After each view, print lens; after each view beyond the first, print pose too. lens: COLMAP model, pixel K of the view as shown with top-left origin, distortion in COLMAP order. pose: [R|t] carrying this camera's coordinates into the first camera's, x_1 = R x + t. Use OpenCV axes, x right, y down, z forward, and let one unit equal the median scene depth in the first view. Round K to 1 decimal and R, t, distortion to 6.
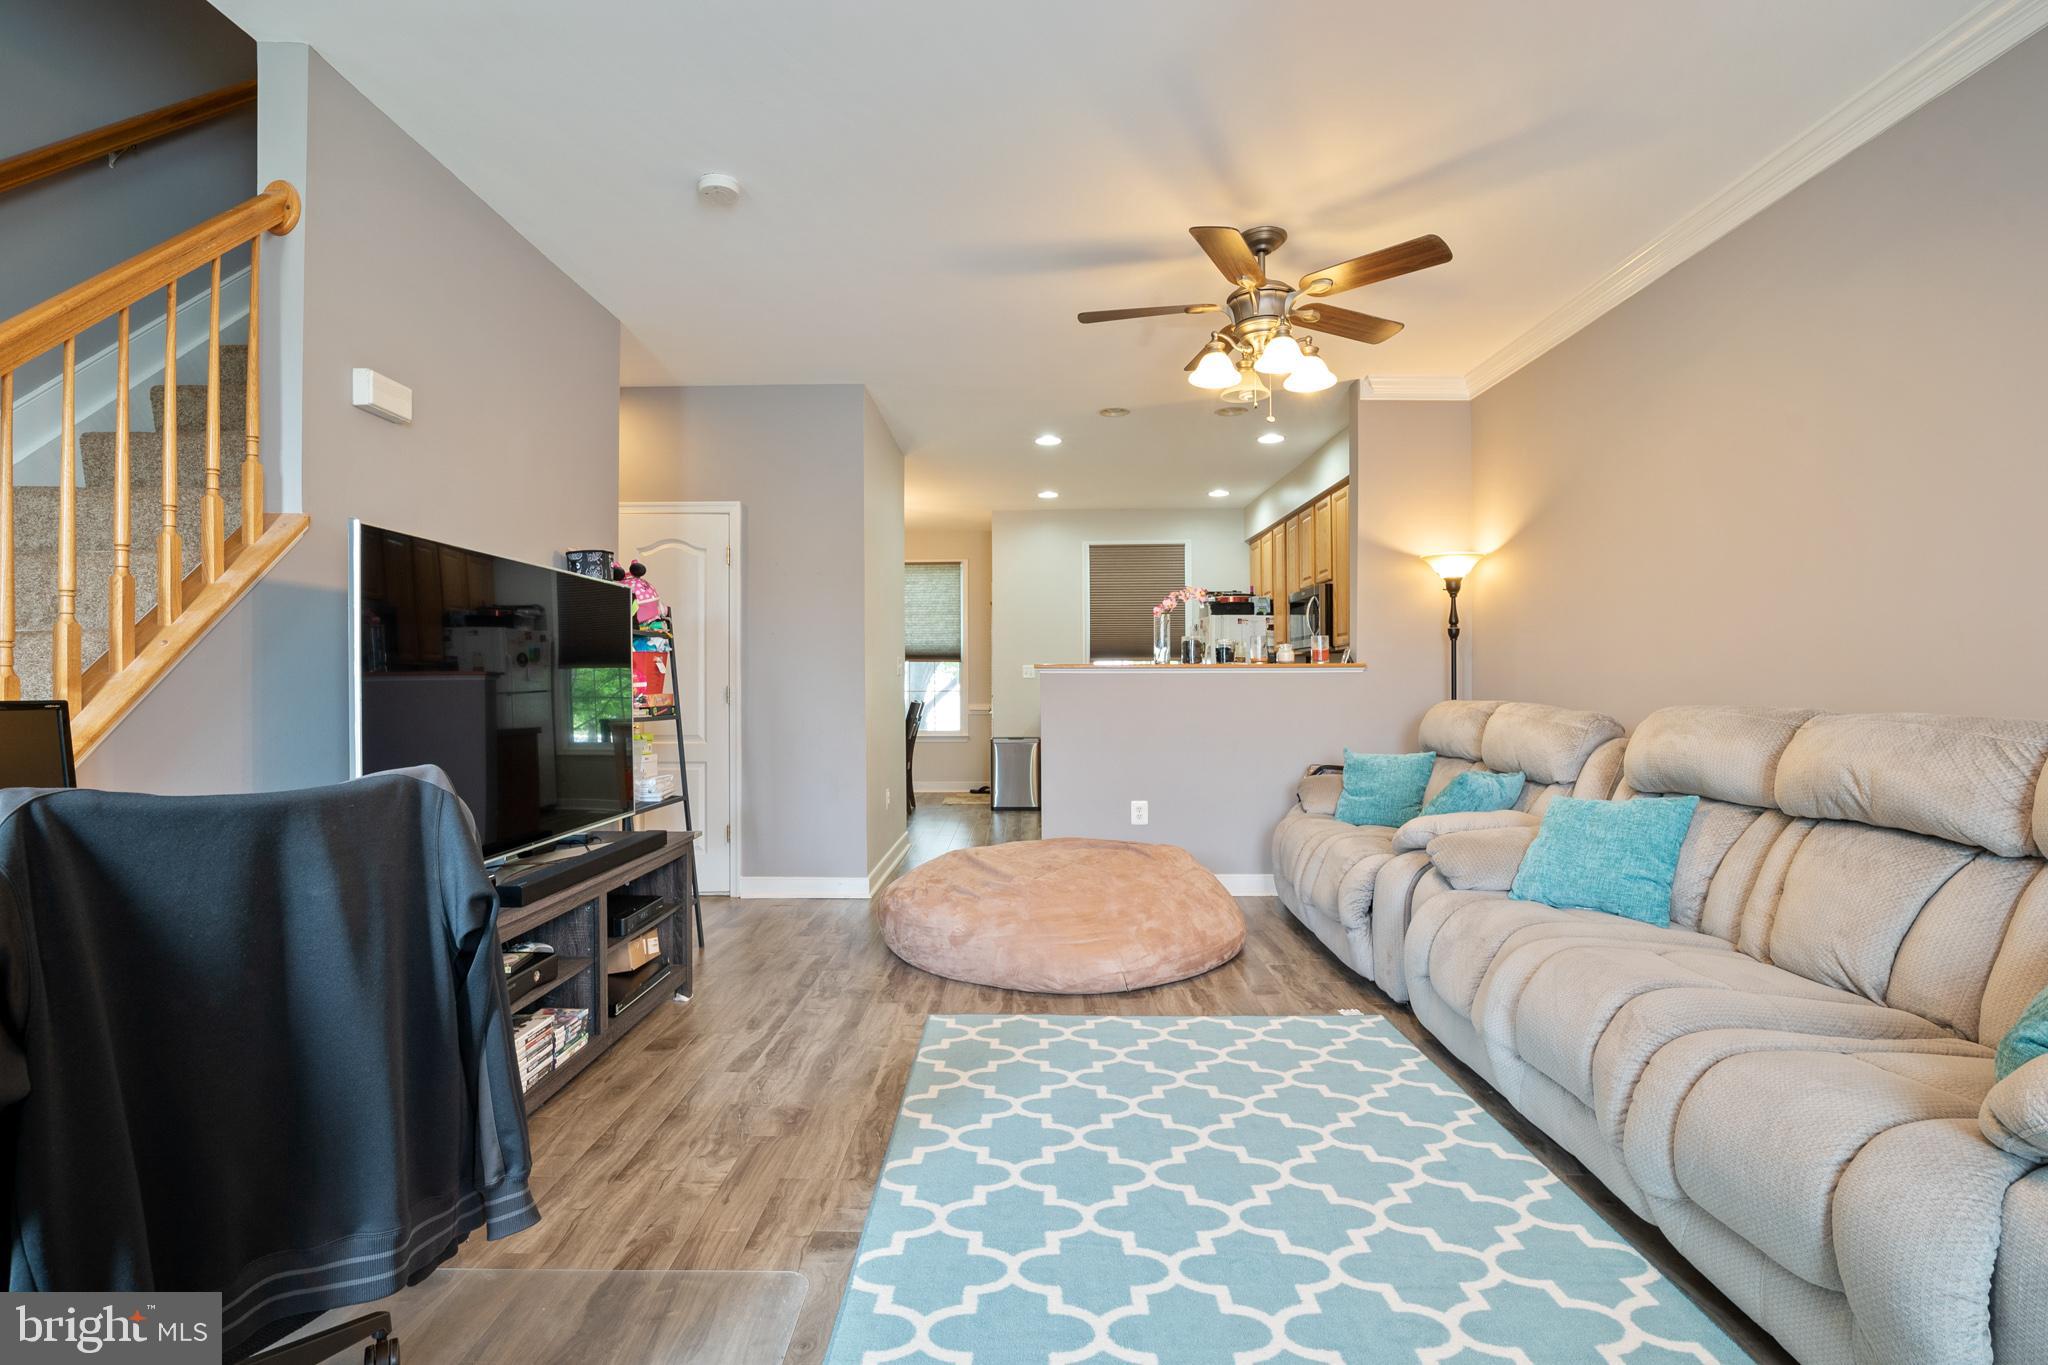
lens RADIAL K [[933.3, 0, 1024.0], [0, 933.3, 682.5], [0, 0, 1]] dist [-0.001415, -0.000380]
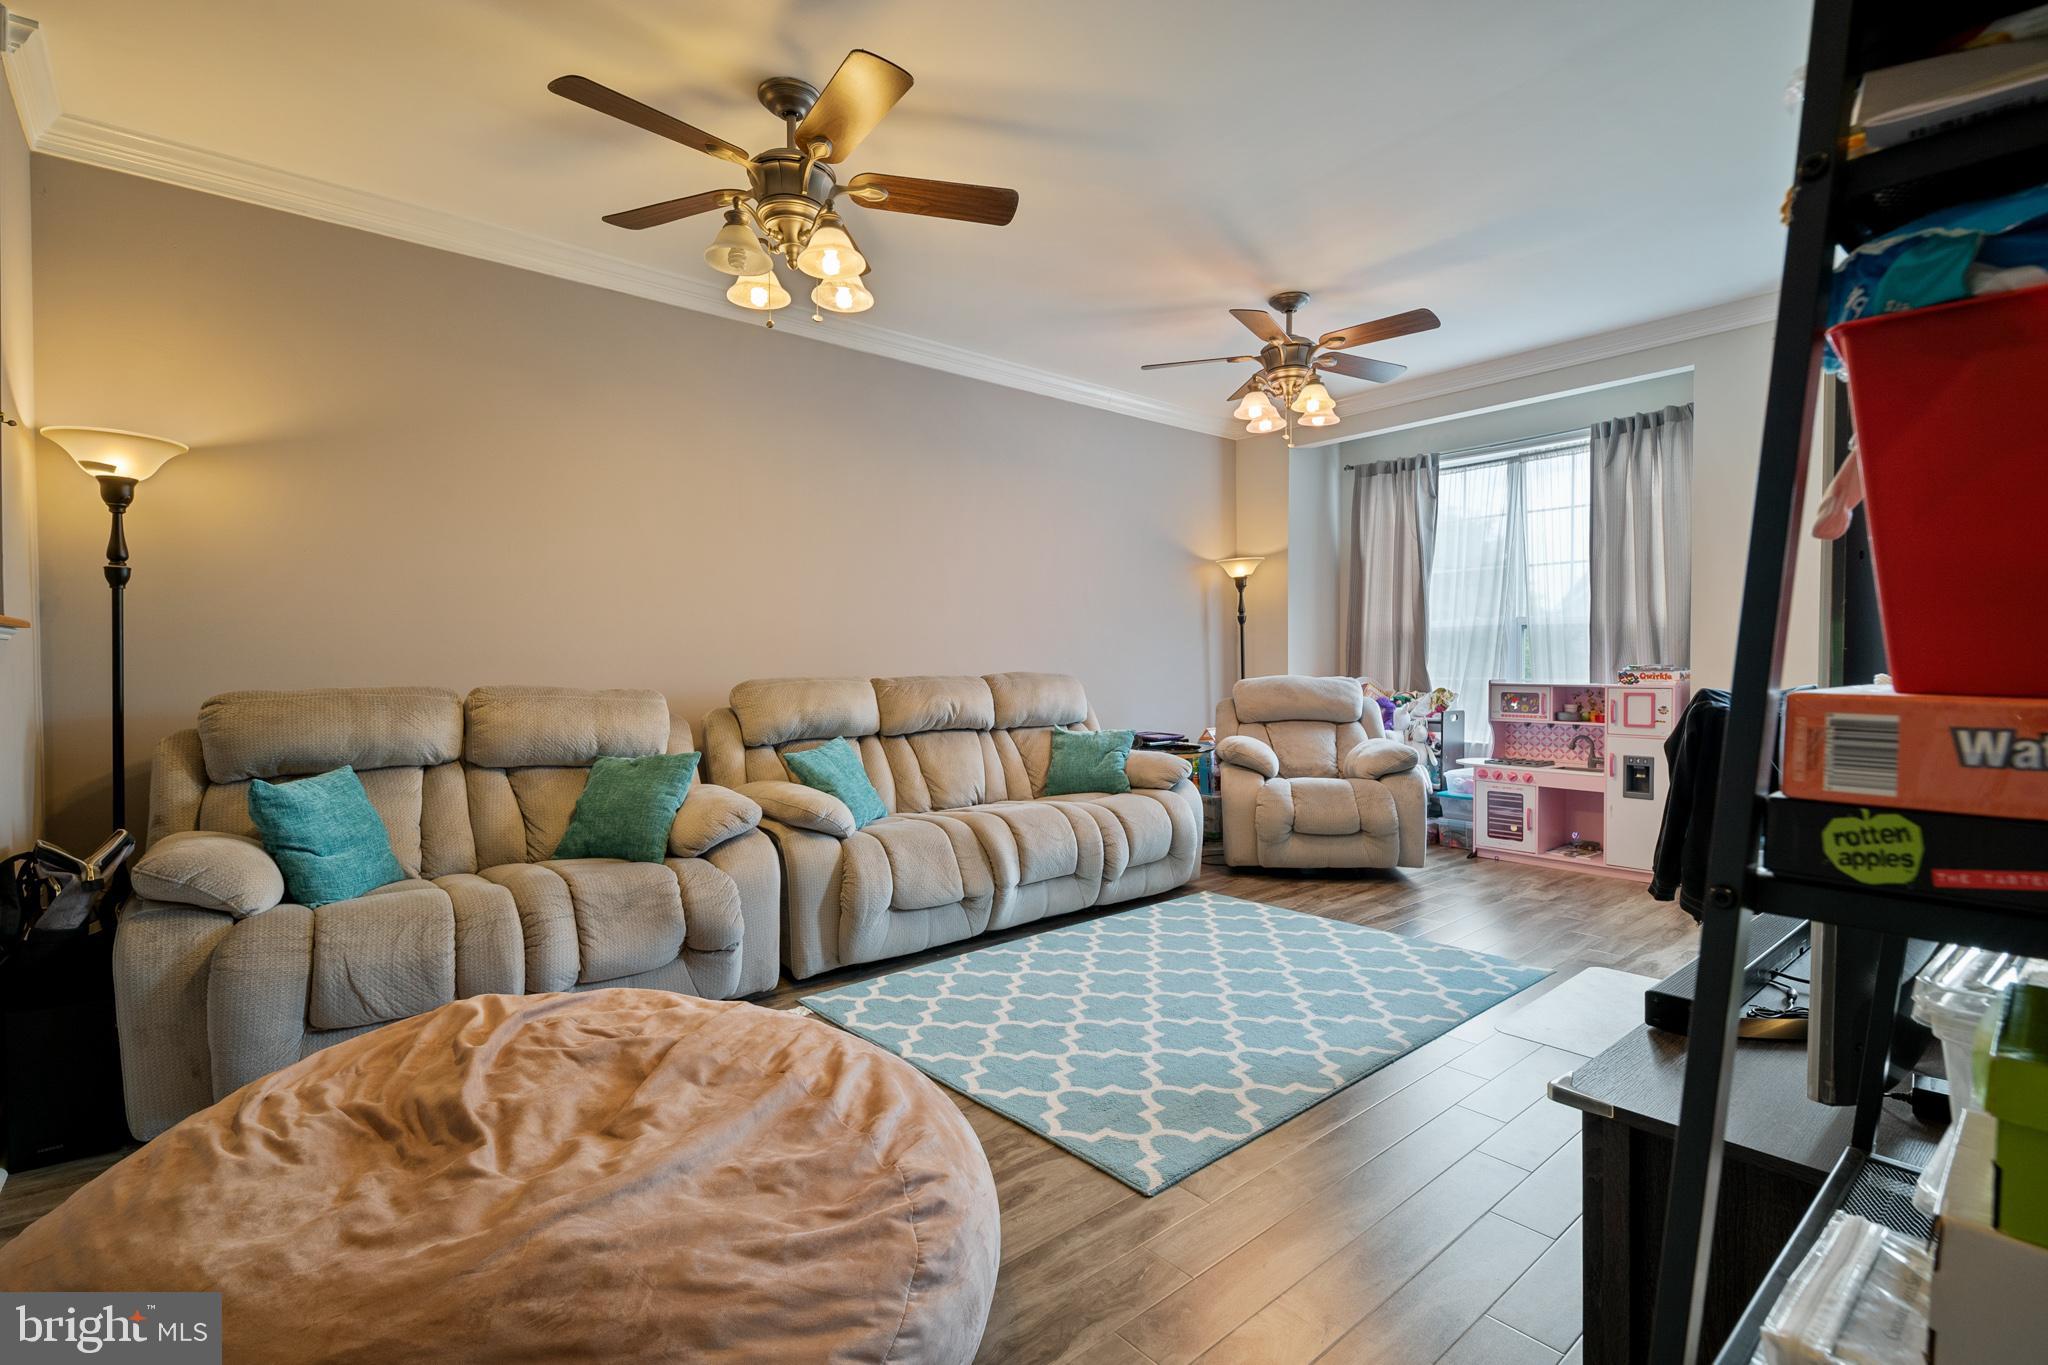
lens RADIAL K [[933.3, 0, 1024.0], [0, 933.3, 682.5], [0, 0, 1]] dist [-0.001415, -0.000380]
pose [[-0.650119, -0.001285, 0.759832, -0.568216], [0.010063, 0.999896, 0.010301, 0.021933], [-0.759766, 0.014343, -0.650038, 1.625651]]
